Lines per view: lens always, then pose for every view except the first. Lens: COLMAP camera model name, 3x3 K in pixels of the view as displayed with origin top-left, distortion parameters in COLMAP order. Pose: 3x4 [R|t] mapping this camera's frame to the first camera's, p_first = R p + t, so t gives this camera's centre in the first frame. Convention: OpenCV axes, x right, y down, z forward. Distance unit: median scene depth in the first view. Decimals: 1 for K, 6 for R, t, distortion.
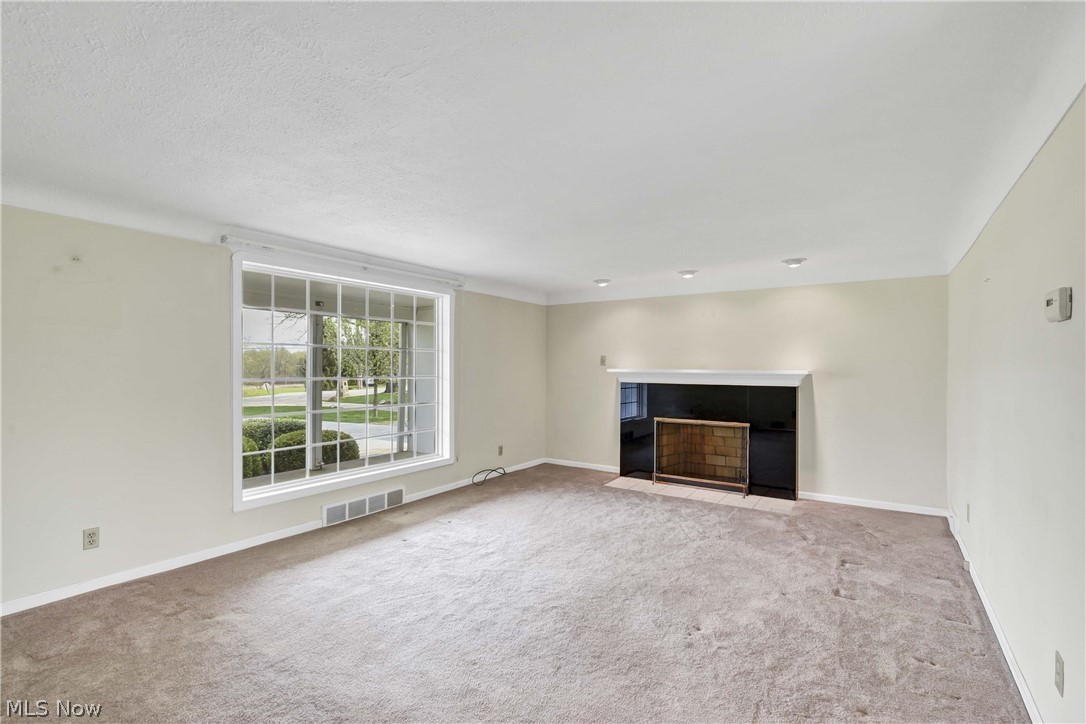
lens RADIAL K [[488.8, 0, 546.5], [0, 488.8, 363.9], [0, 0, 1]] dist [-0.007333, -0.001532]
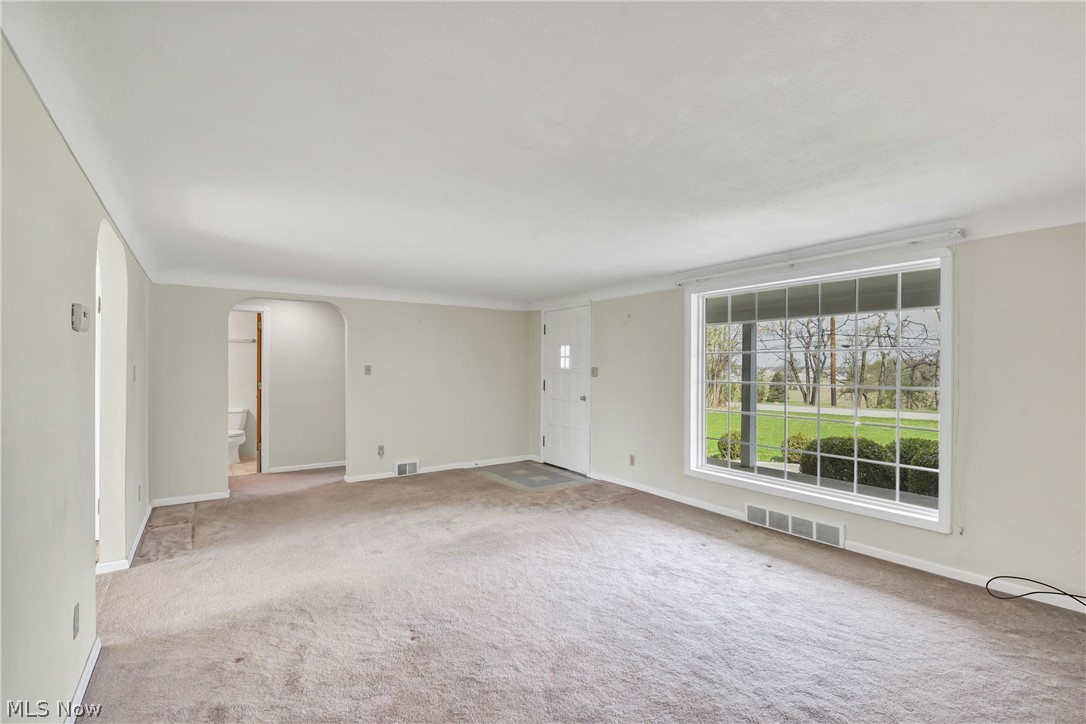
lens RADIAL K [[488.8, 0, 553.4], [0, 488.8, 366.6], [0, 0, 1]] dist [-0.007333, -0.001532]
pose [[-0.343032, -0.008410, -0.939286, 0.653140], [0.002013, 0.999951, -0.009688, 0.002536], [0.939322, -0.005214, -0.342998, 0.901968]]
